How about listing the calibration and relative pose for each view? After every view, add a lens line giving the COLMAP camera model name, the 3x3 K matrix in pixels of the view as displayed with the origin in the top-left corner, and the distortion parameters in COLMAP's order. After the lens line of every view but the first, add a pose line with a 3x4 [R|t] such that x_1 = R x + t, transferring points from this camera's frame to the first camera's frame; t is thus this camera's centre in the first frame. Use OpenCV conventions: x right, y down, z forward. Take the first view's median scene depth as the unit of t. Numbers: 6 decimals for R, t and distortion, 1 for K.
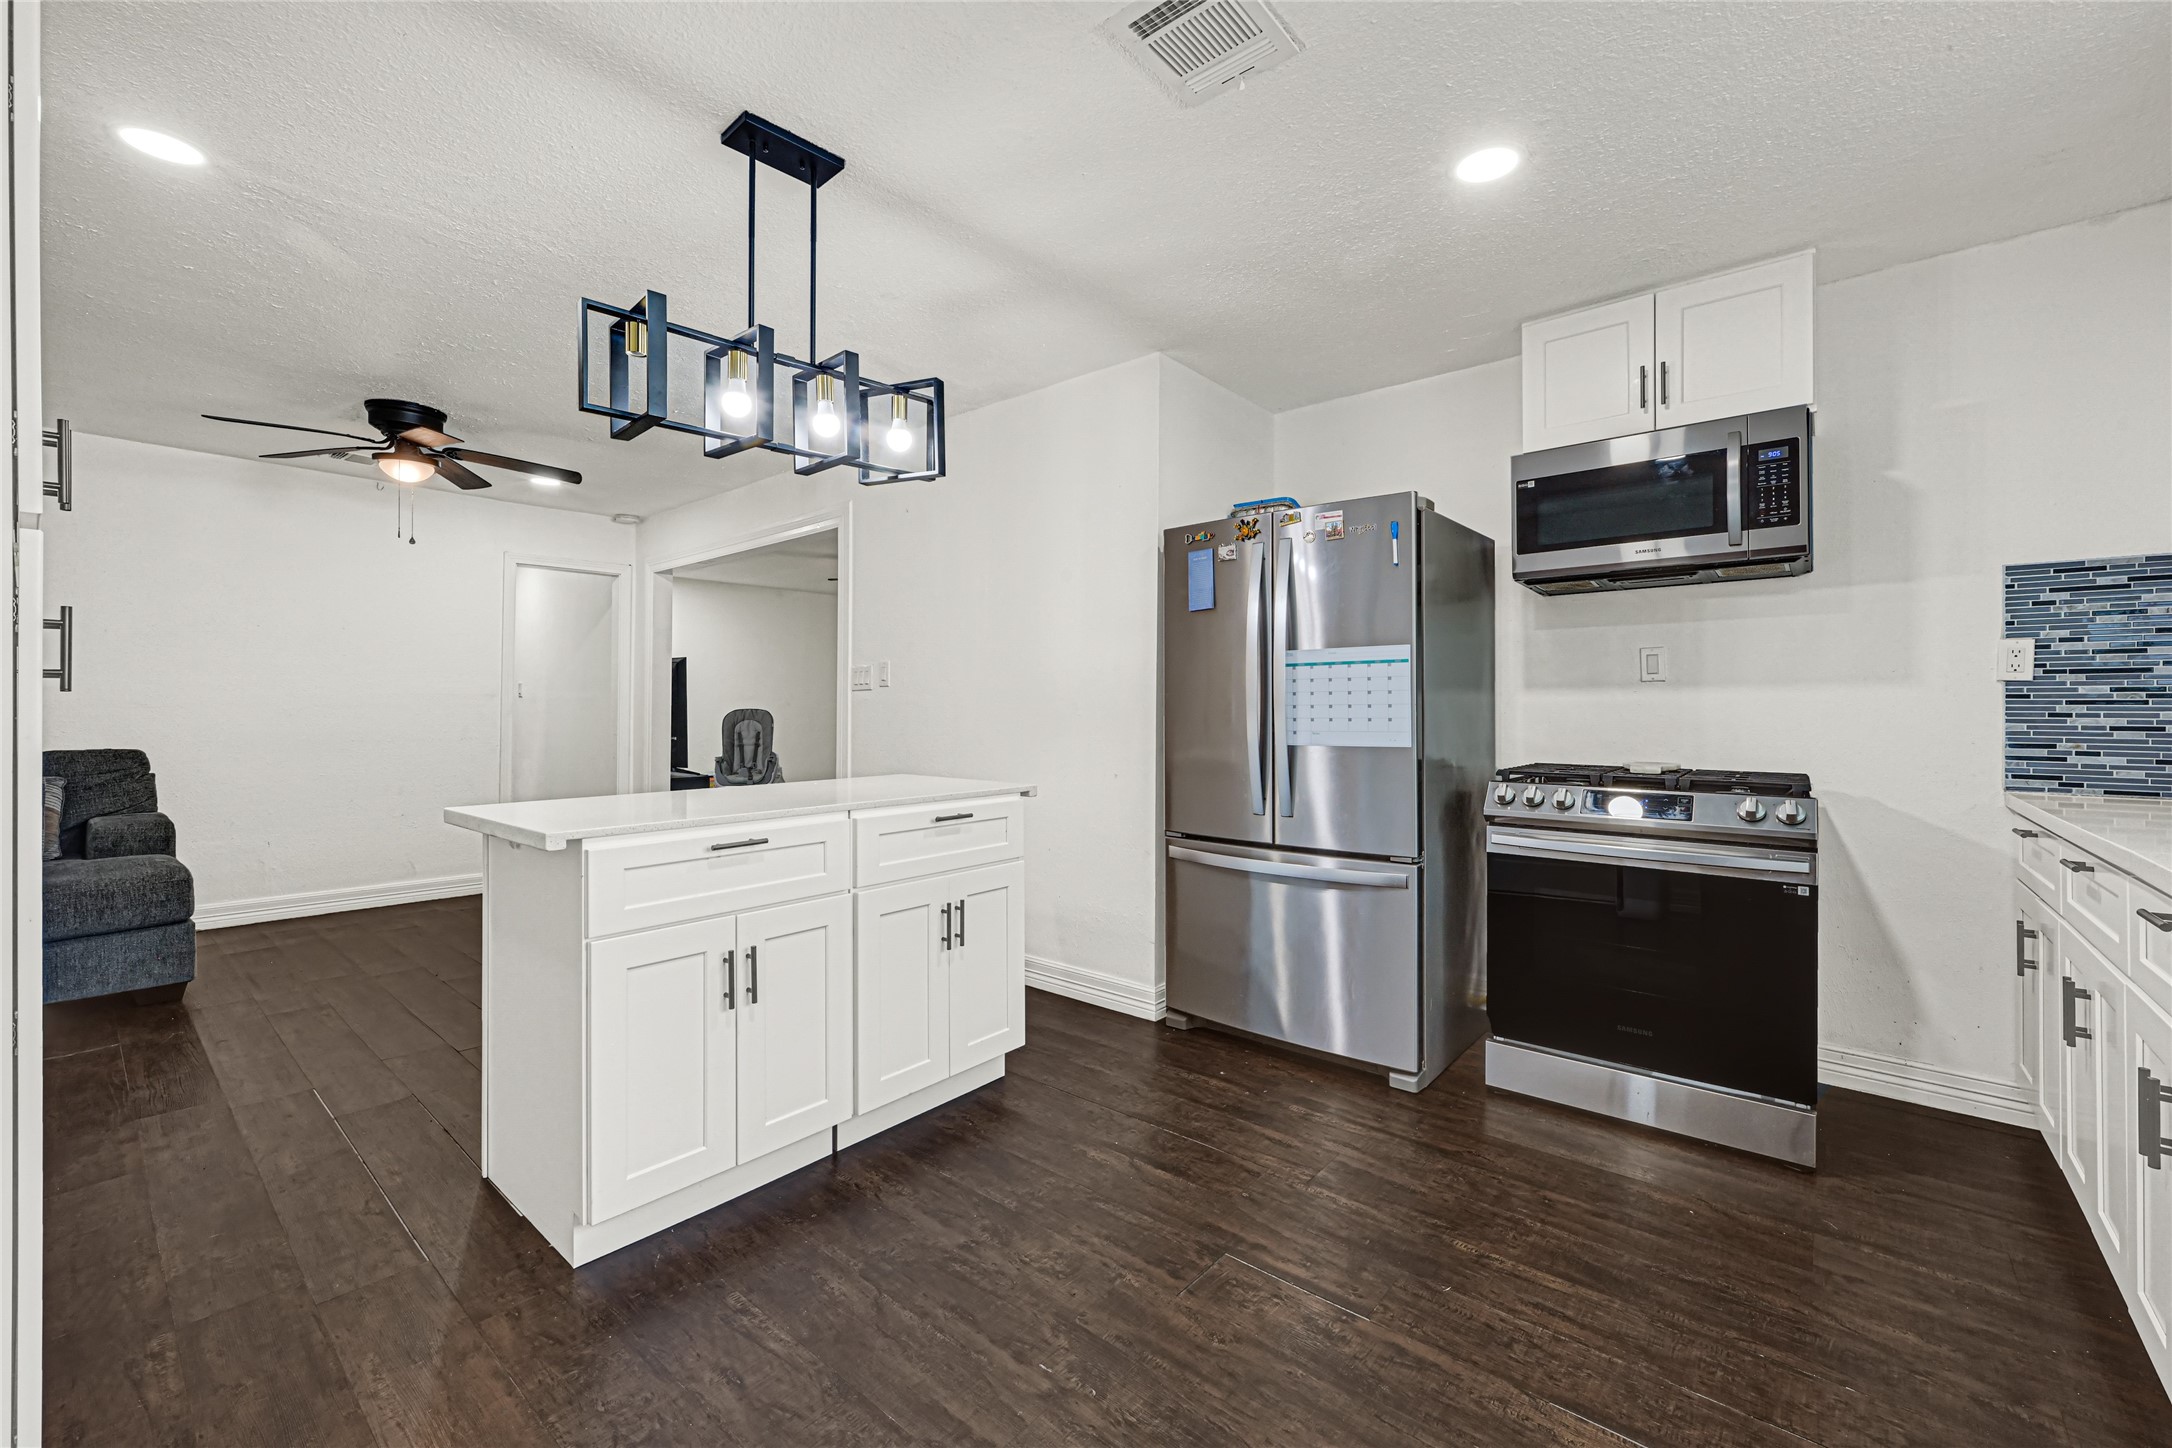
lens RADIAL K [[884.4, 0, 1087.0], [0, 884.4, 707.9], [0, 0, 1]] dist [-0.001412, 0.000429]
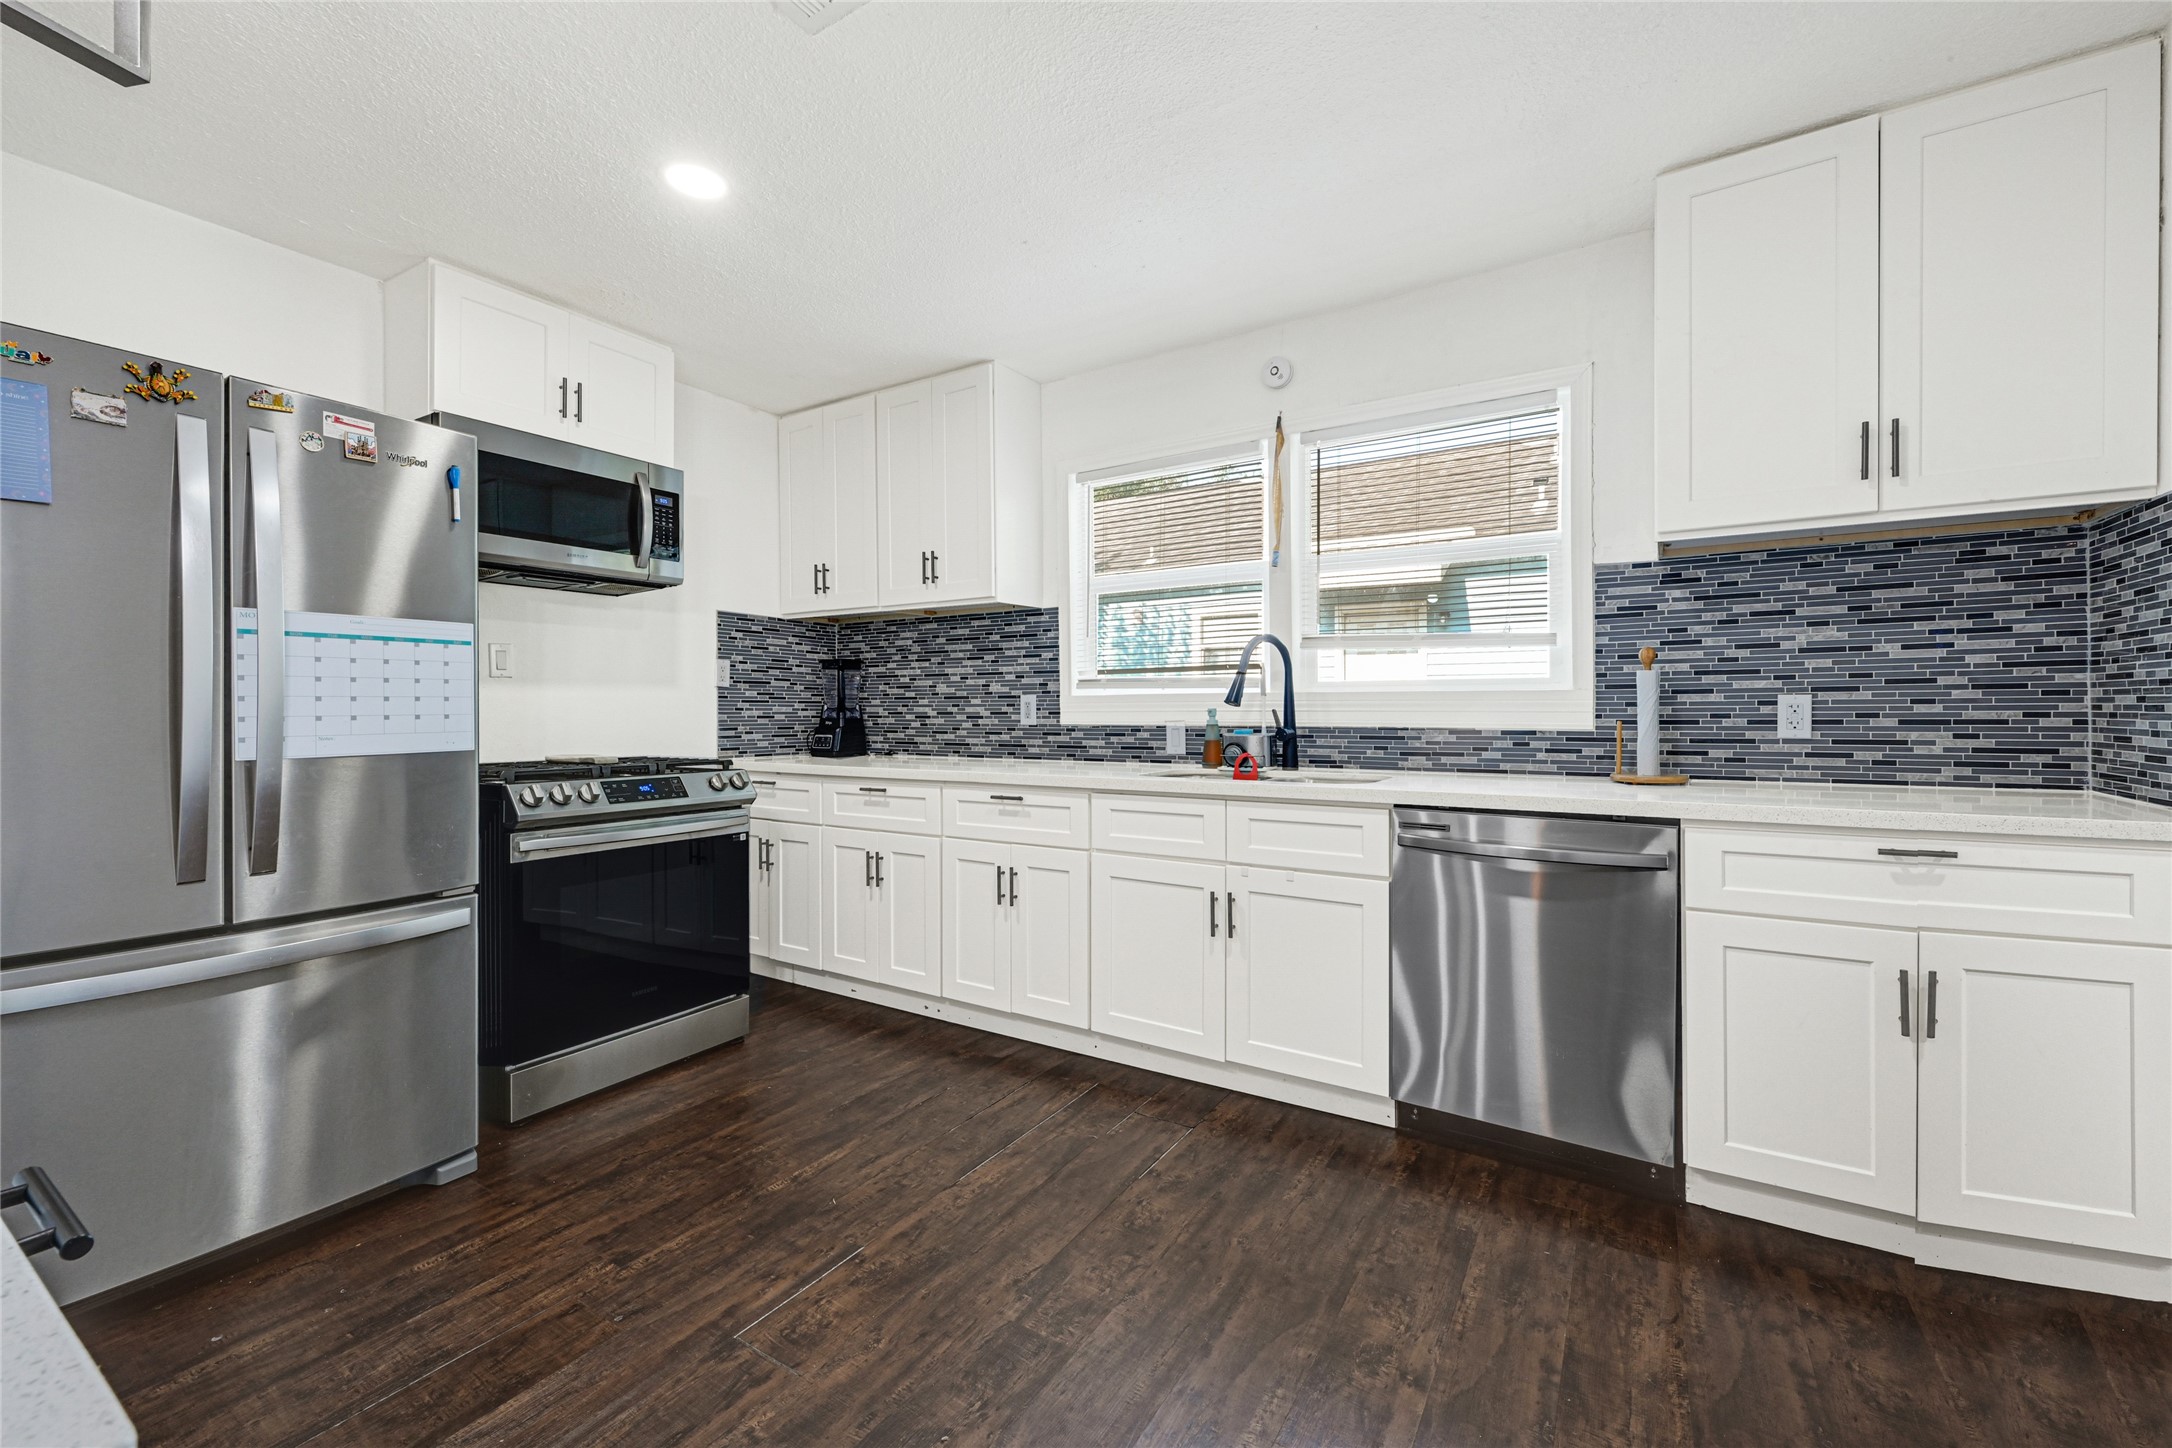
lens RADIAL K [[884.4, 0, 1090.0], [0, 884.4, 716.2], [0, 0, 1]] dist [-0.001412, 0.000429]
pose [[-0.152788, -0.009209, 0.988216, -0.571430], [-0.001963, 0.999957, 0.009015, 0.005180], [-0.988257, -0.000562, -0.152800, 0.612134]]
